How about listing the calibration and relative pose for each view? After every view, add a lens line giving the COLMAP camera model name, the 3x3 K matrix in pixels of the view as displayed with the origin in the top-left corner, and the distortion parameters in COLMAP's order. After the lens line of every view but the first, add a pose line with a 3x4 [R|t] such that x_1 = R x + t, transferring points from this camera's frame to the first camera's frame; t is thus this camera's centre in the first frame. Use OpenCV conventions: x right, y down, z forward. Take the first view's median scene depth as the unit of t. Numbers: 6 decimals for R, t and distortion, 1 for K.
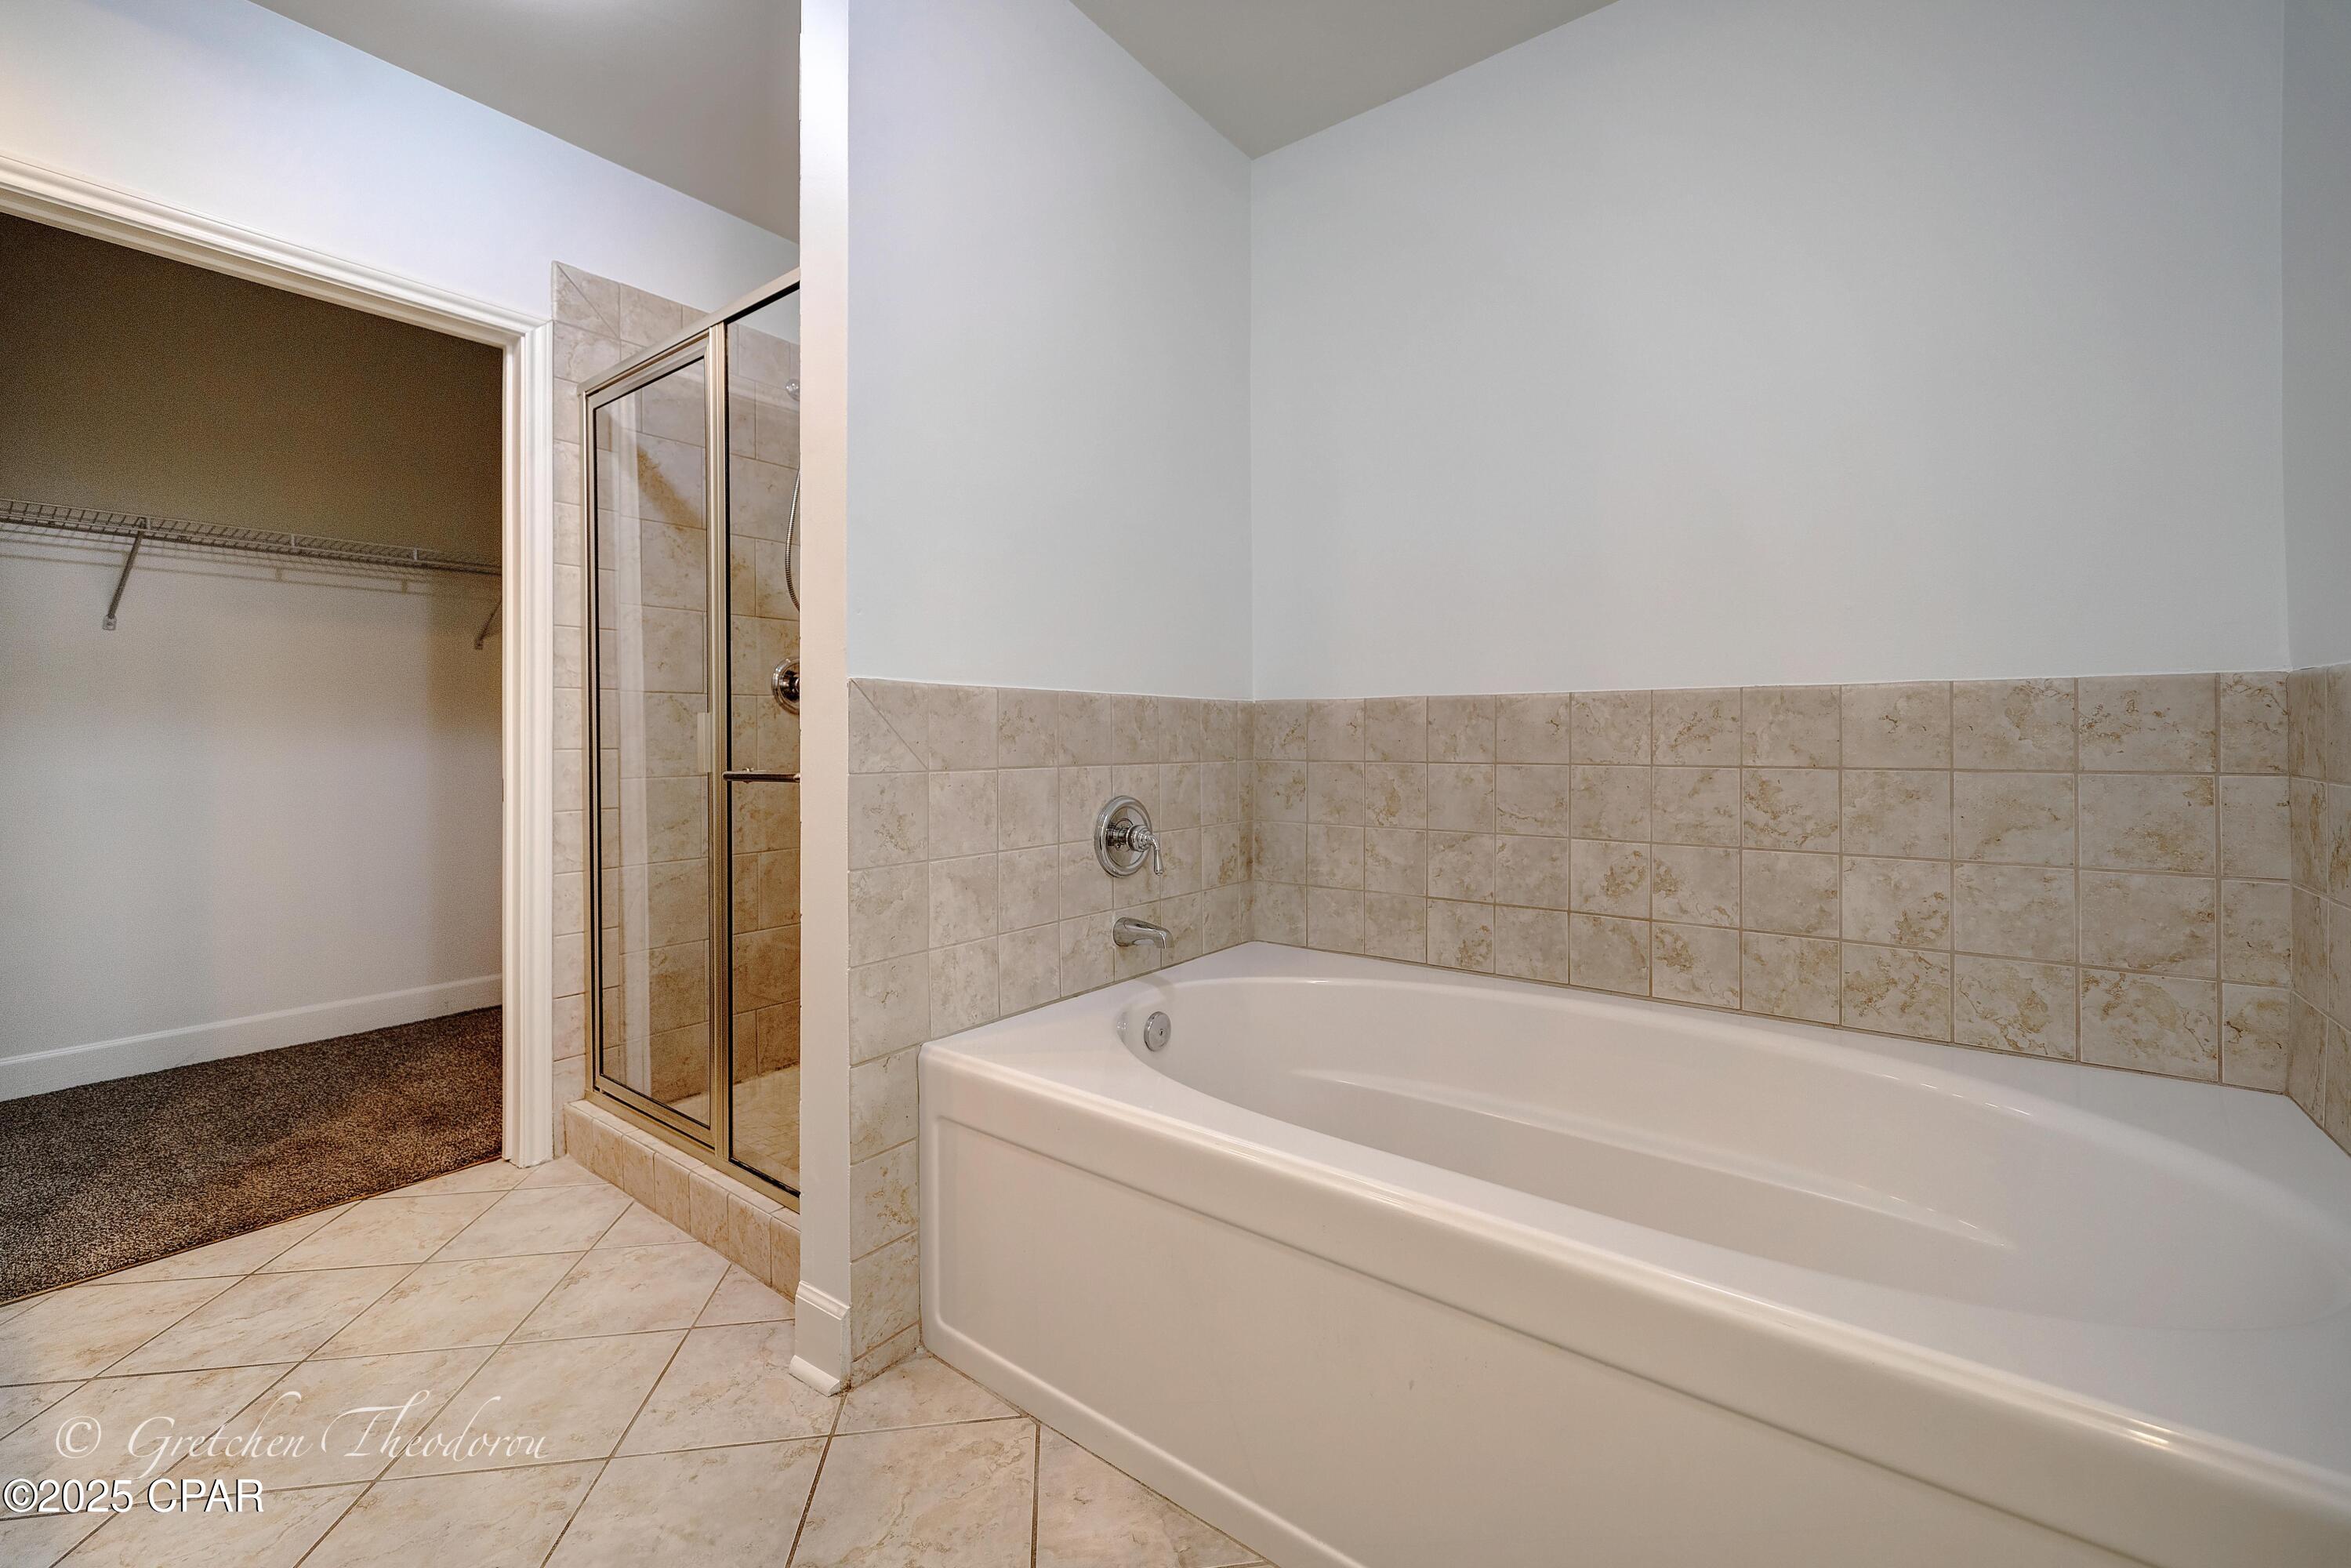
lens RADIAL K [[936.4, 0, 1198.9], [0, 936.4, 762.1], [0, 0, 1]] dist [-0.000779, -0.000335]
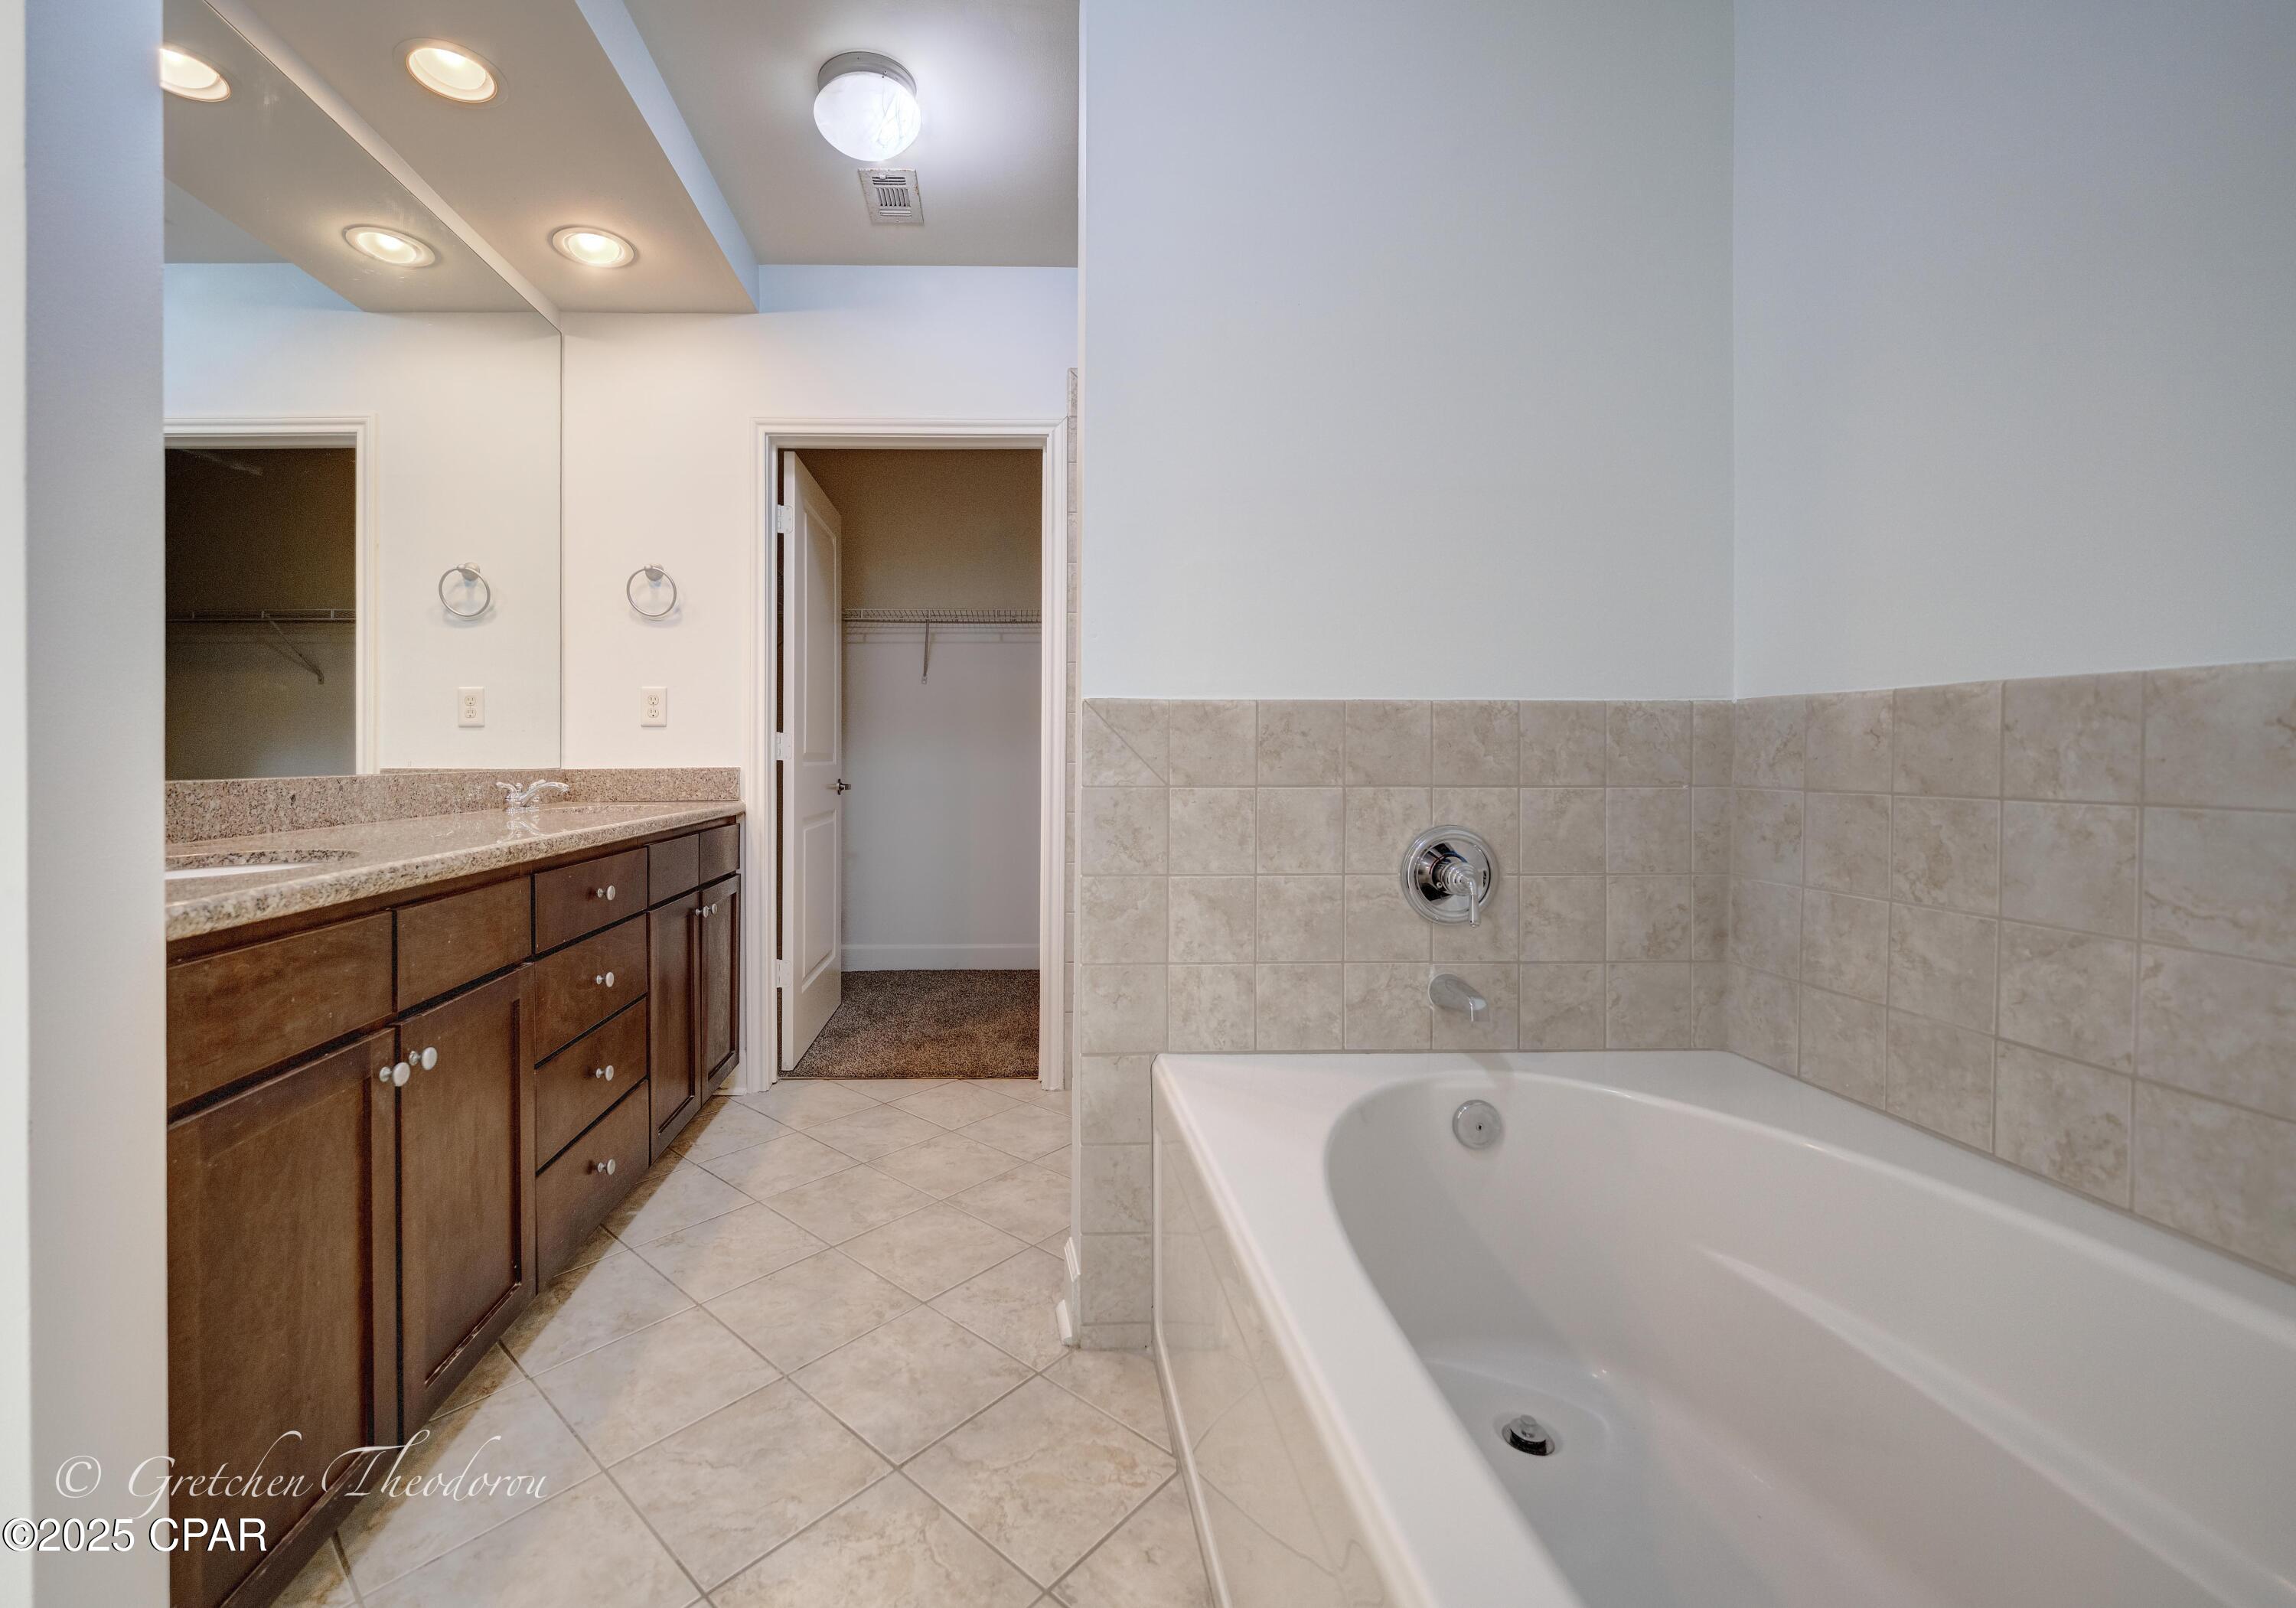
lens RADIAL K [[1042.0, 0, 1148.2], [0, 1042.0, 784.1], [0, 0, 1]] dist [-0.000169, 0.000082]
pose [[0.612084, 0.024868, -0.790402, 0.489348], [-0.021247, 0.999662, 0.014998, -0.007931], [0.790507, 0.007613, 0.612405, 0.245240]]
